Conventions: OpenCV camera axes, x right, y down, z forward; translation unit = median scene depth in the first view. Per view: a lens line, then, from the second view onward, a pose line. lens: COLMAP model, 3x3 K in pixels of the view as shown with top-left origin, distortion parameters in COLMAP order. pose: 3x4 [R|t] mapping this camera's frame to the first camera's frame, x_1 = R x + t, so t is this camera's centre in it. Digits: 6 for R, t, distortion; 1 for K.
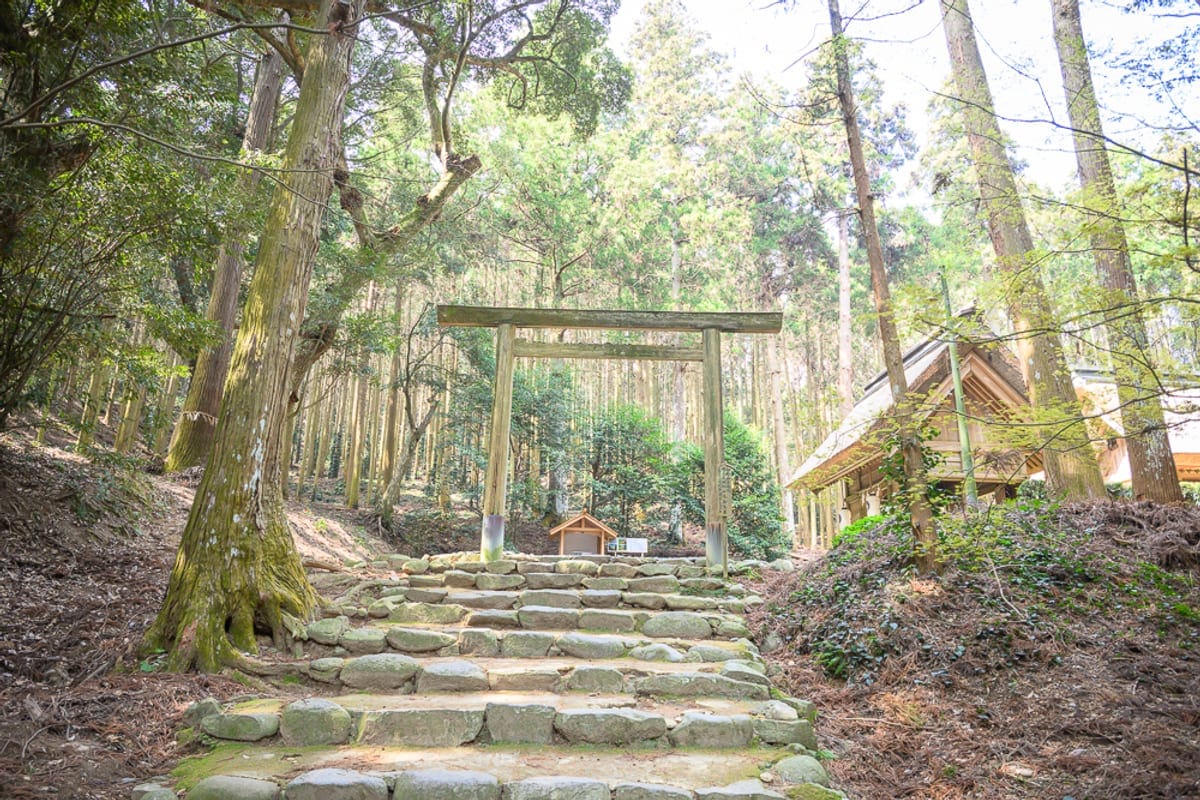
lens RADIAL K [[1622.7, 0, 600.0], [0, 1622.7, 400.0], [0, 0, 1]] dist [0.002543, 0.004527]
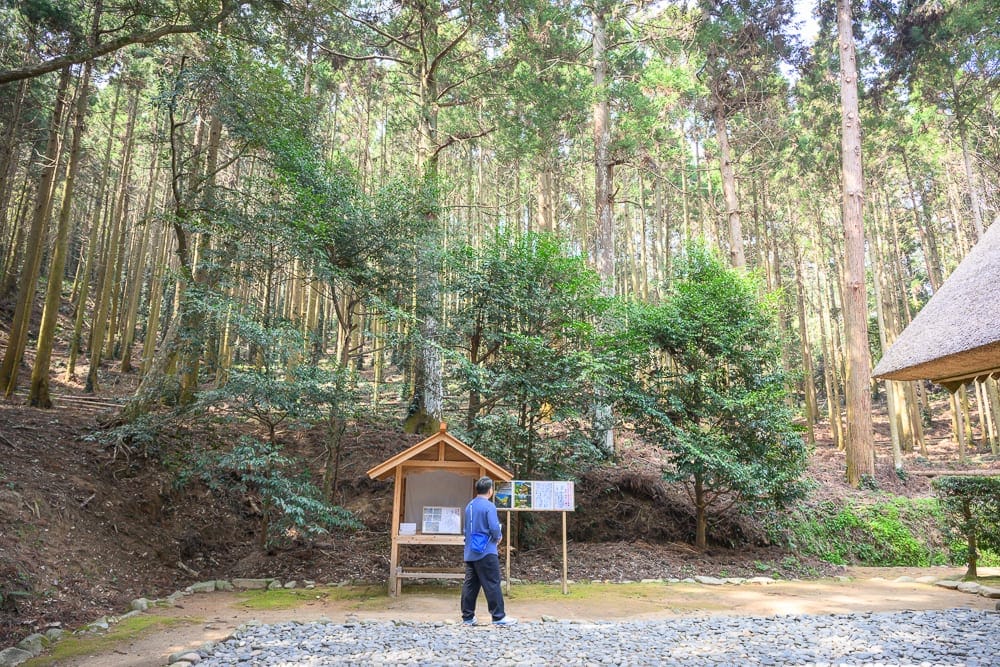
lens RADIAL K [[1352.2, 0, 500.0], [0, 1352.2, 333.5], [0, 0, 1]] dist [0.002543, 0.004527]
pose [[0.999983, -0.005174, -0.002836, 0.007977], [0.005246, 0.999648, 0.026008, 0.028674], [0.002700, -0.026022, 0.999658, 0.567139]]
